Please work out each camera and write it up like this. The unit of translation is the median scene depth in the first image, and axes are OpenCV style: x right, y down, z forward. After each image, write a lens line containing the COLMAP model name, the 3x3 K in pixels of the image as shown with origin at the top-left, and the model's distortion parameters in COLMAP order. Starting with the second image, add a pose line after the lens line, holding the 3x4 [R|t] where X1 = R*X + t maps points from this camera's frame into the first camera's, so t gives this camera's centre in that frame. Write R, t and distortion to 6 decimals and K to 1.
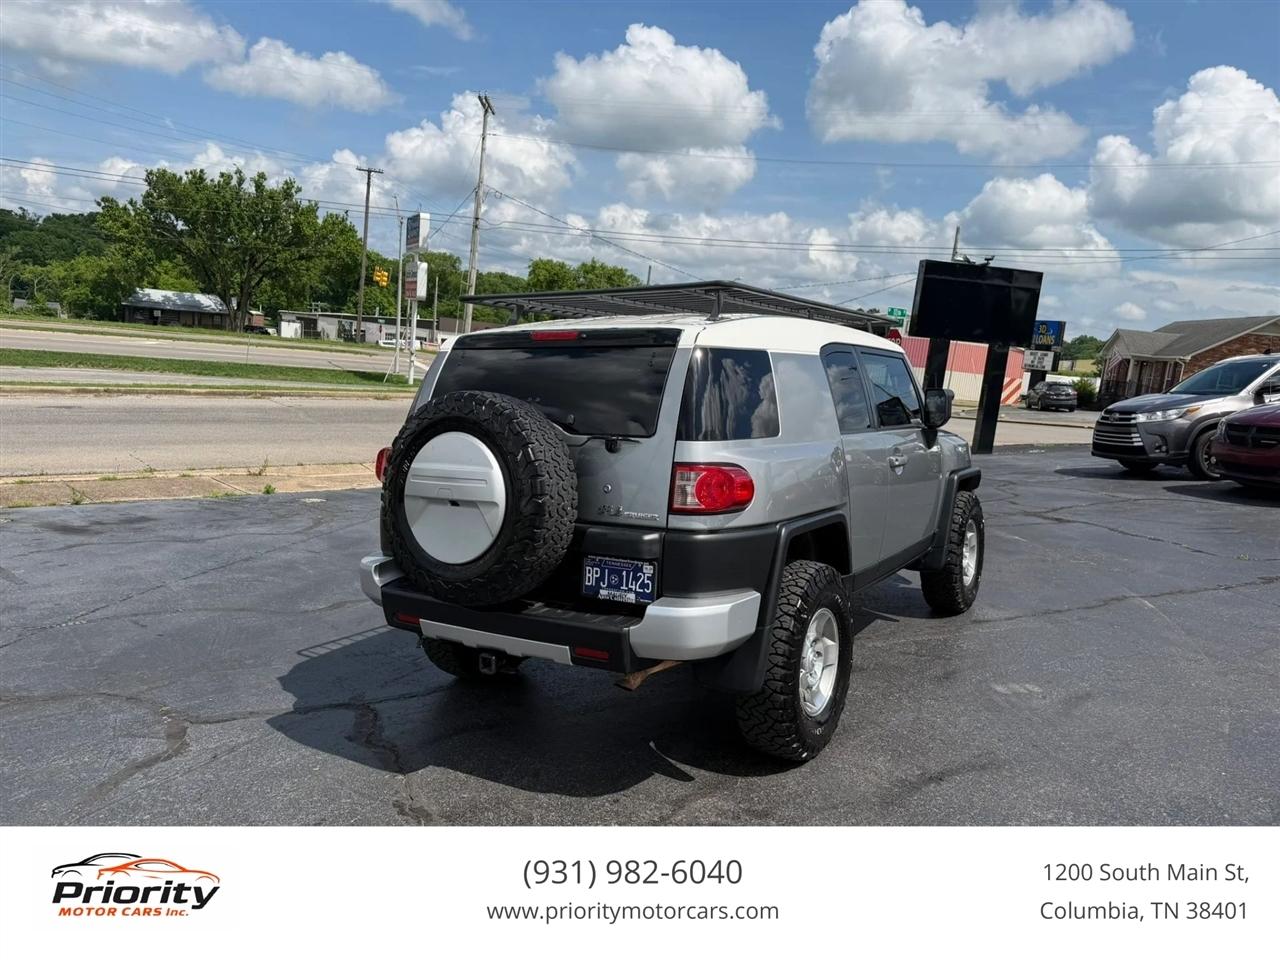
lens RADIAL K [[907.5, 0, 645.7], [0, 907.5, 496.0], [0, 0, 1]] dist [0.049368, -0.056364]
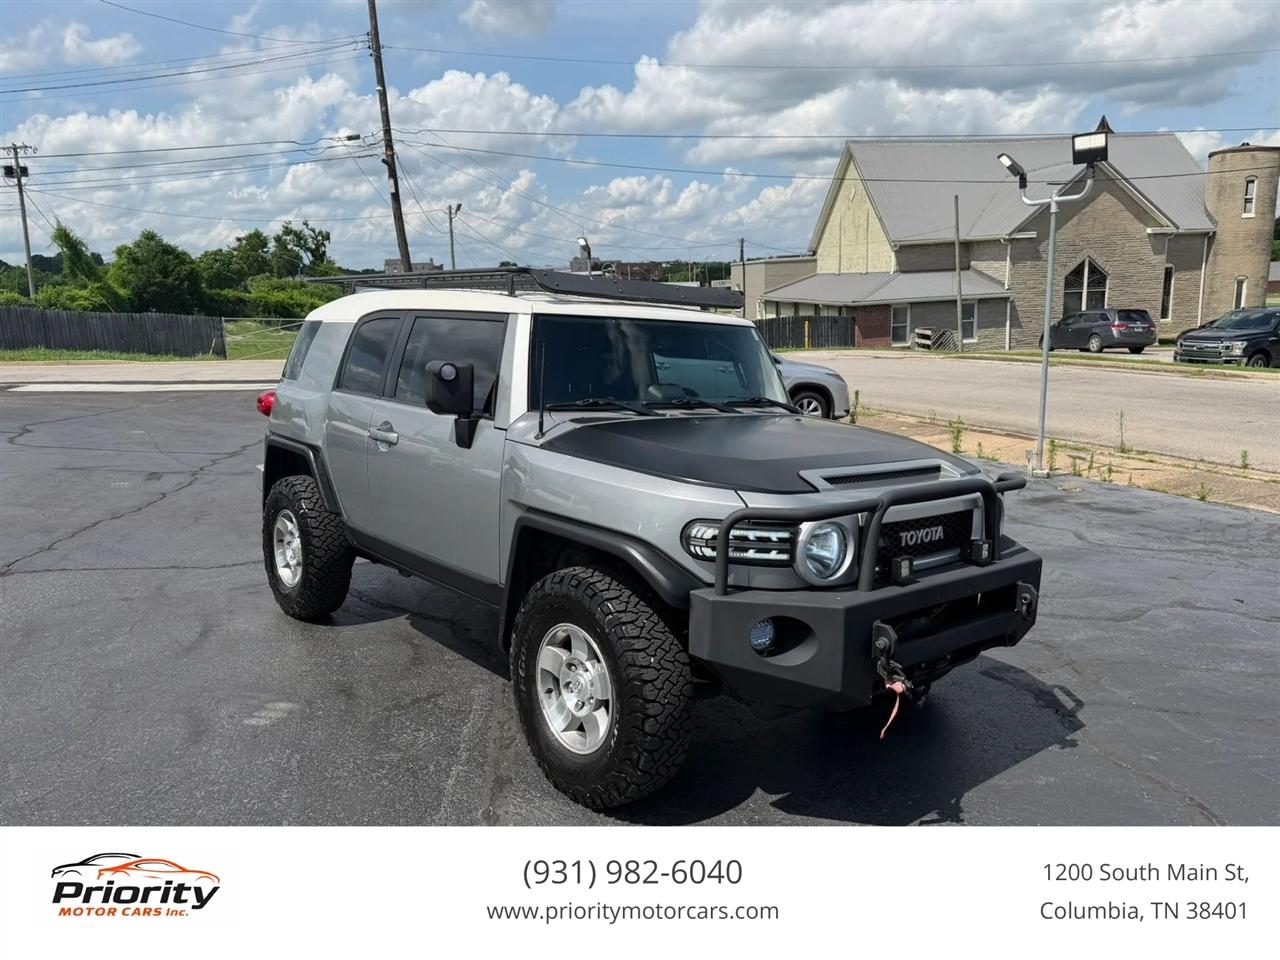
lens RADIAL K [[907.5, 0, 638.7], [0, 907.5, 475.8], [0, 0, 1]] dist [0.049368, -0.056364]
pose [[-0.303928, 0.116460, -0.945550, 0.062003], [-0.153952, 0.973452, 0.169381, -0.011219], [0.940174, 0.197049, -0.277930, 0.087521]]
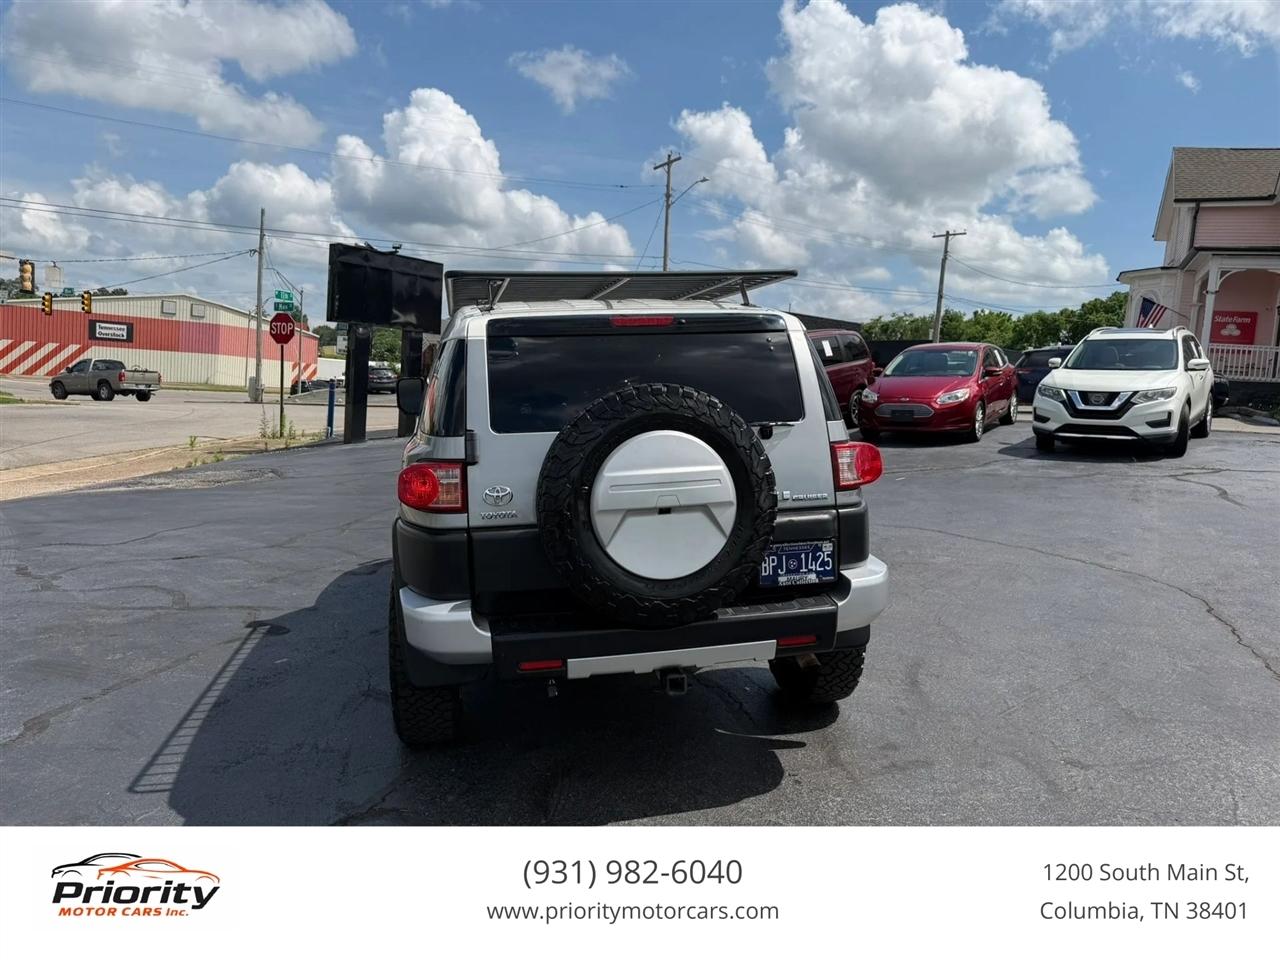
lens RADIAL K [[907.5, 0, 639.0], [0, 907.5, 485.3], [0, 0, 1]] dist [0.049368, -0.056364]
pose [[0.724819, -0.118934, 0.678595, -0.034065], [0.116261, 0.991976, 0.049679, -0.002626], [-0.679059, 0.042886, 0.732830, 0.015383]]
